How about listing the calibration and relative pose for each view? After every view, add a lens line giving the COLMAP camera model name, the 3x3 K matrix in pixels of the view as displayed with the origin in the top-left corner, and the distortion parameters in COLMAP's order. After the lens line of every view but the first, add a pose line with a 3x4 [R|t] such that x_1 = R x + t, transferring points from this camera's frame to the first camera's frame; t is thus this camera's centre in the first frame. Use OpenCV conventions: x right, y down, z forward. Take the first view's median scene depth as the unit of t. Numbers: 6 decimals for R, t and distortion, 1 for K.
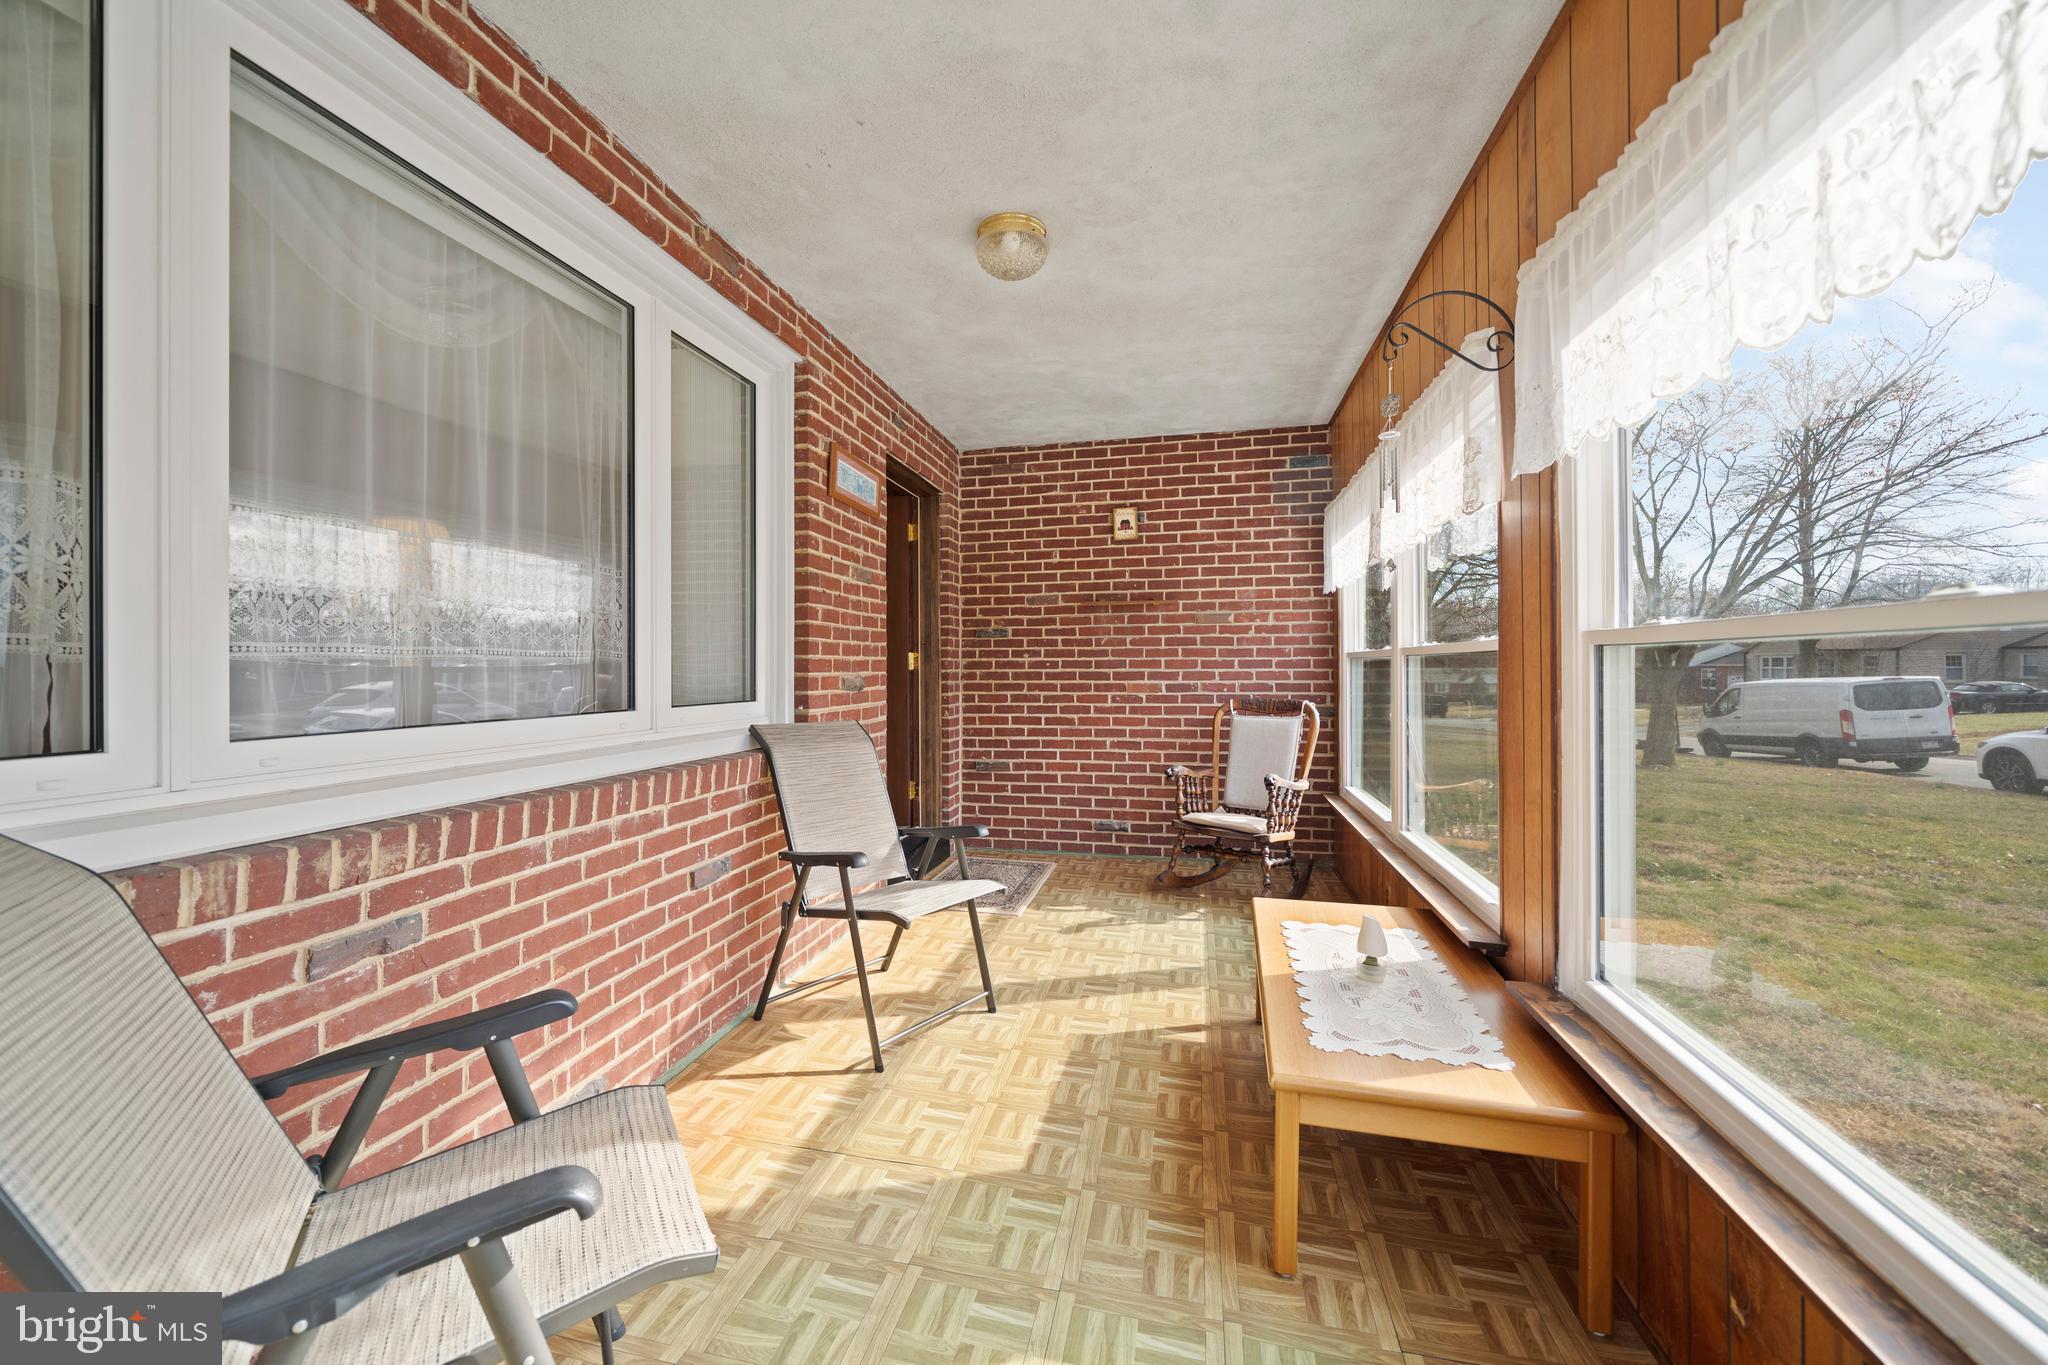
lens RADIAL K [[805.7, 0, 1014.7], [0, 805.7, 669.3], [0, 0, 1]] dist [0.000840, -0.000561]
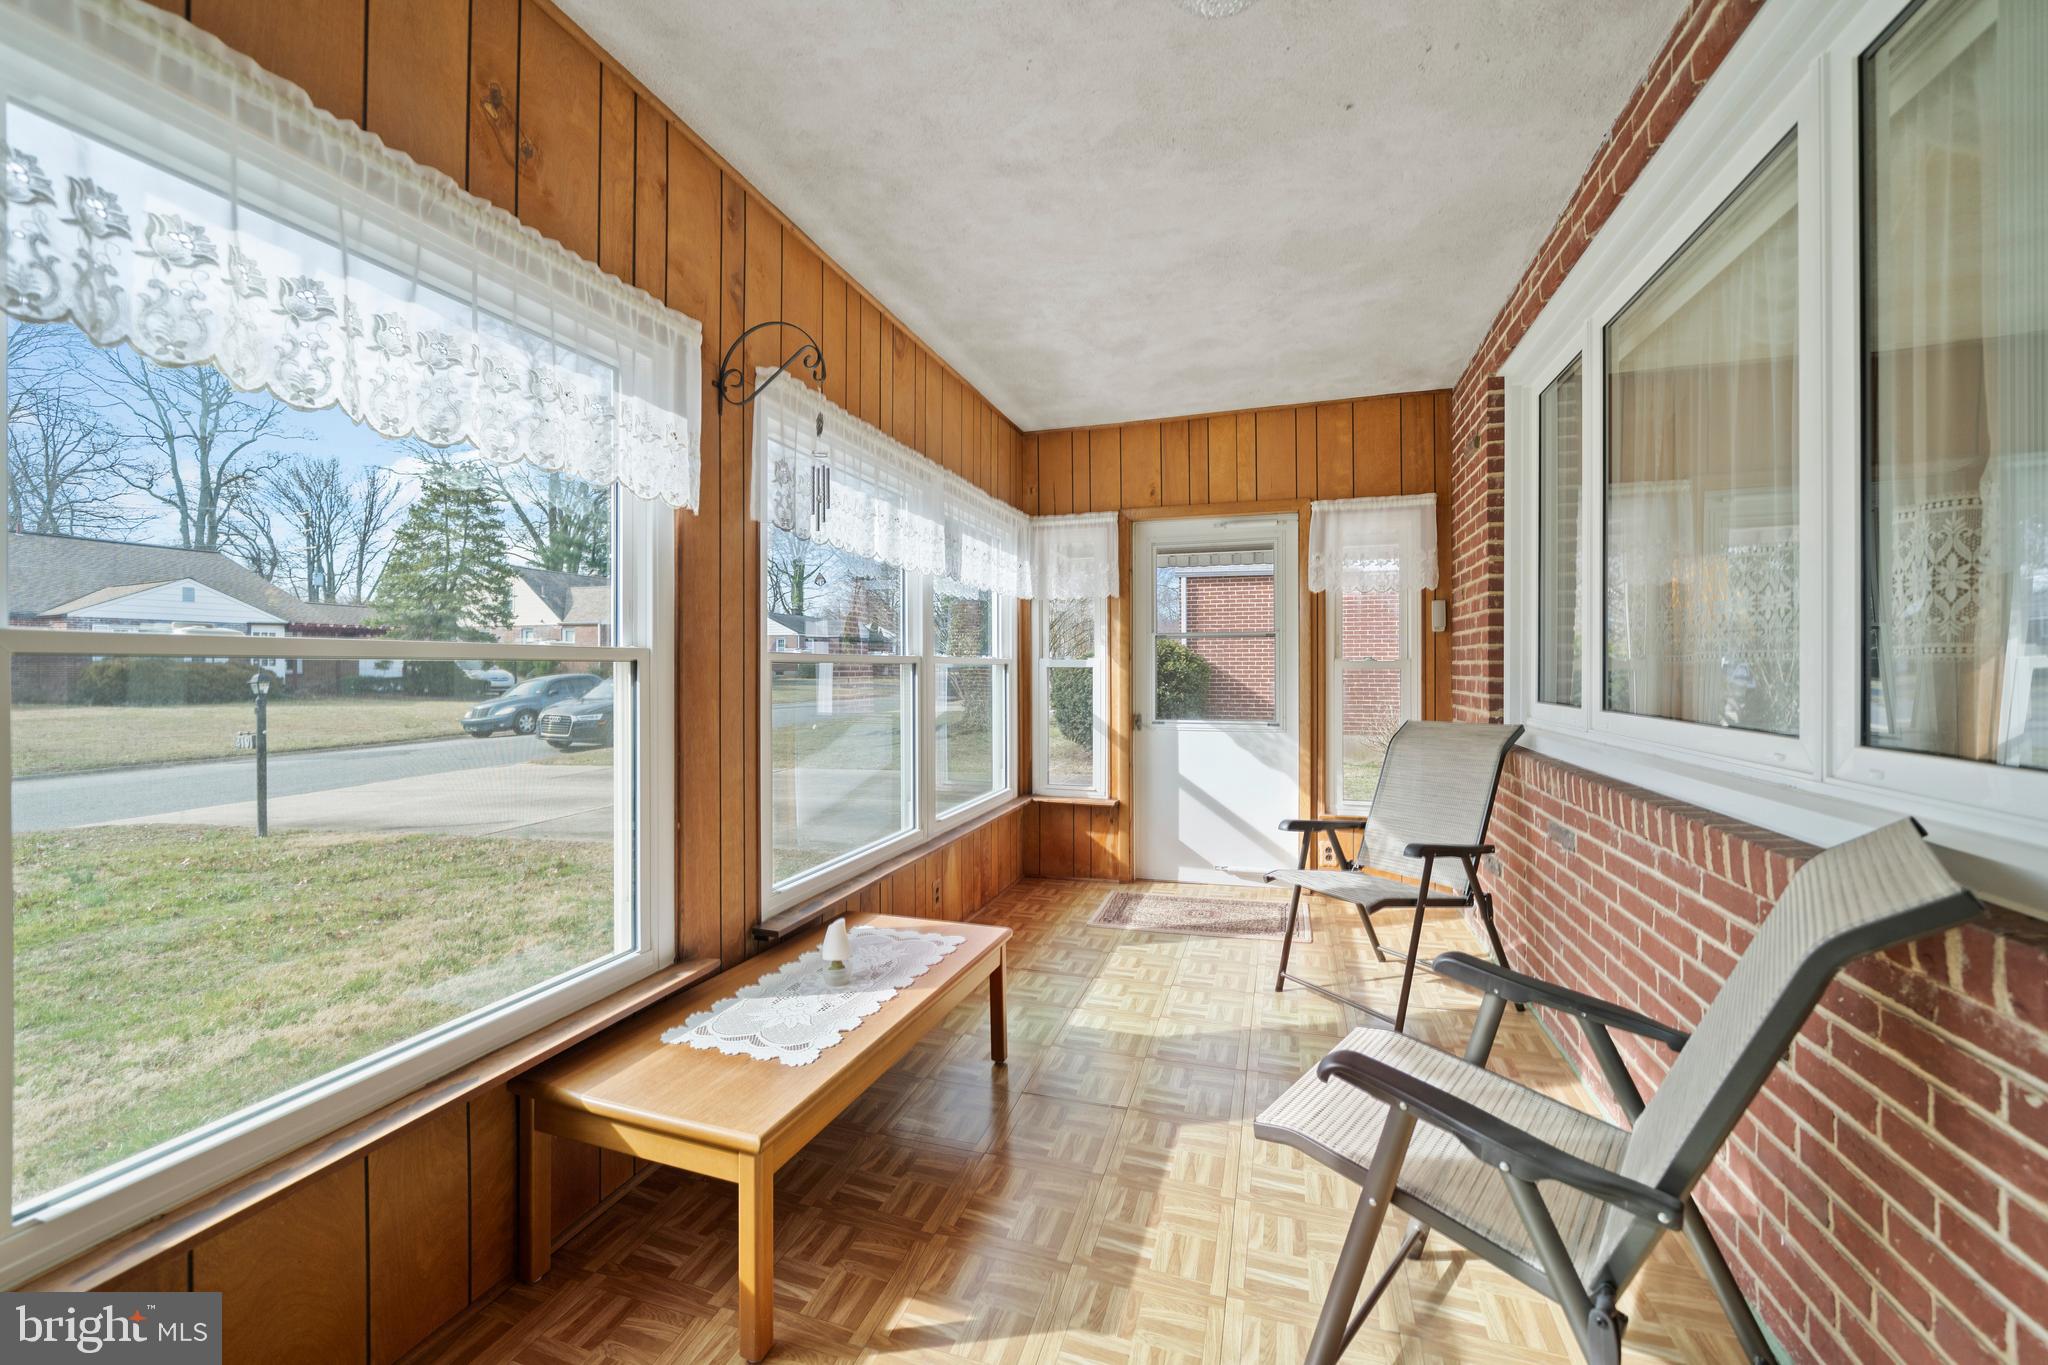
lens RADIAL K [[868.6, 0, 1029.7], [0, 868.6, 673.1], [0, 0, 1]] dist [-0.004550, 0.000841]
pose [[-0.997185, 0.007103, 0.074638, 0.109379], [0.007162, 0.999974, 0.000533, -0.006170], [-0.074632, 0.001066, -0.997211, 1.966155]]
